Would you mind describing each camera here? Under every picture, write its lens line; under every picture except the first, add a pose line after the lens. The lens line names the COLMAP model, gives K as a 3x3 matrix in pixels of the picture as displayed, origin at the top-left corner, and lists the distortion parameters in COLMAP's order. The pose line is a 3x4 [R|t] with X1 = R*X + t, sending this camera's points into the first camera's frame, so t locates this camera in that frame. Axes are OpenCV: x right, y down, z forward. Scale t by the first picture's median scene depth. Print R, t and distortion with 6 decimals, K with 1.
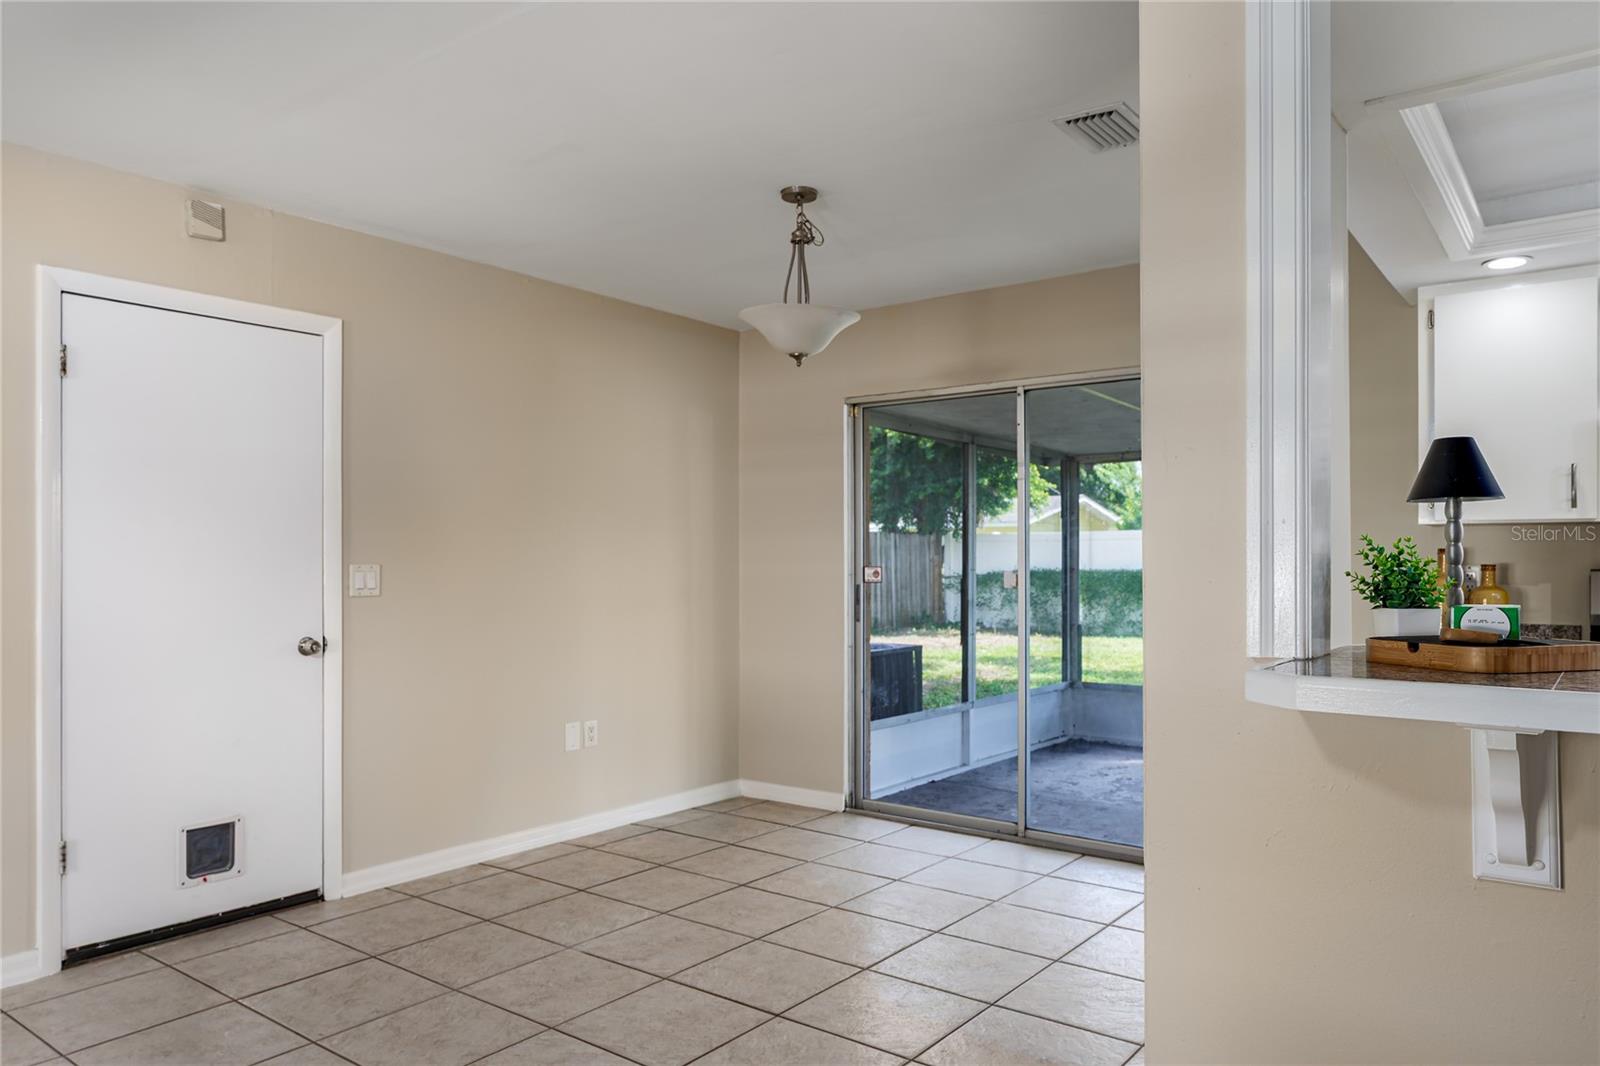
lens RADIAL K [[1081.1, 0, 798.3], [0, 1081.1, 545.6], [0, 0, 1]] dist [-0.003401, 0.006603]
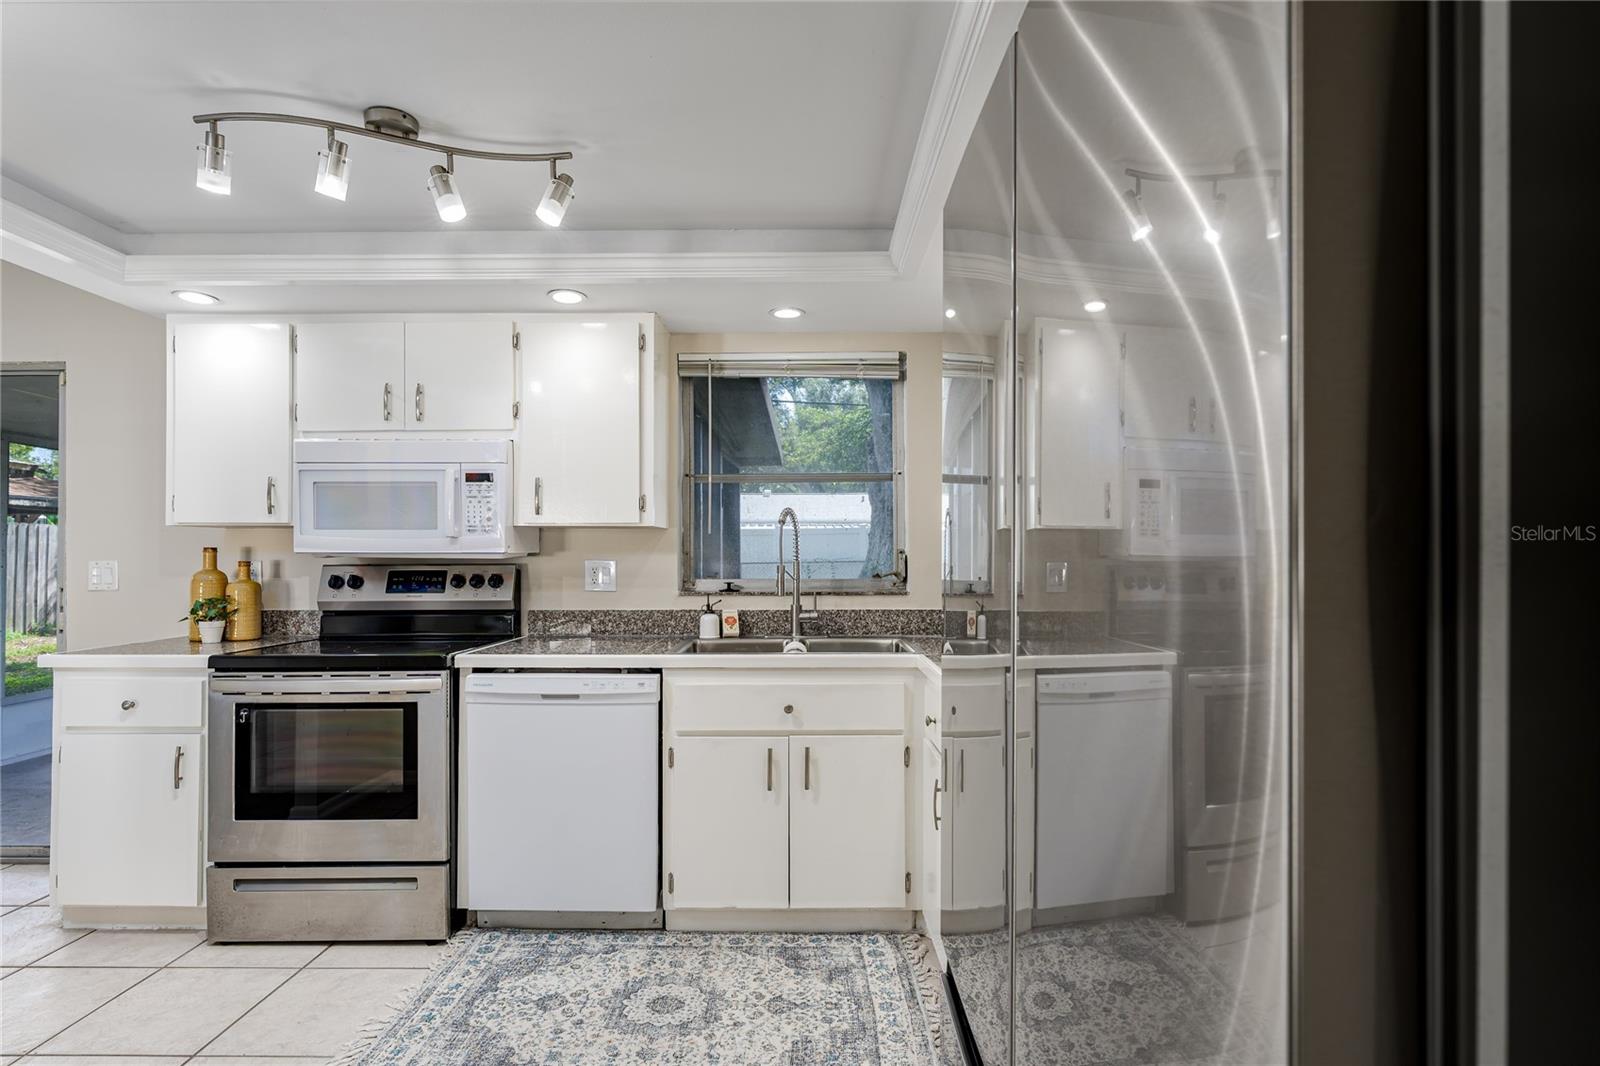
lens RADIAL K [[792.1, 0, 806.8], [0, 792.1, 554.7], [0, 0, 1]] dist [0.003172, 0.000390]
pose [[0.794834, 0.000590, 0.606826, 0.564118], [-0.005597, 0.999964, 0.006358, 0.001195], [-0.606801, -0.008450, 0.794809, -0.047404]]
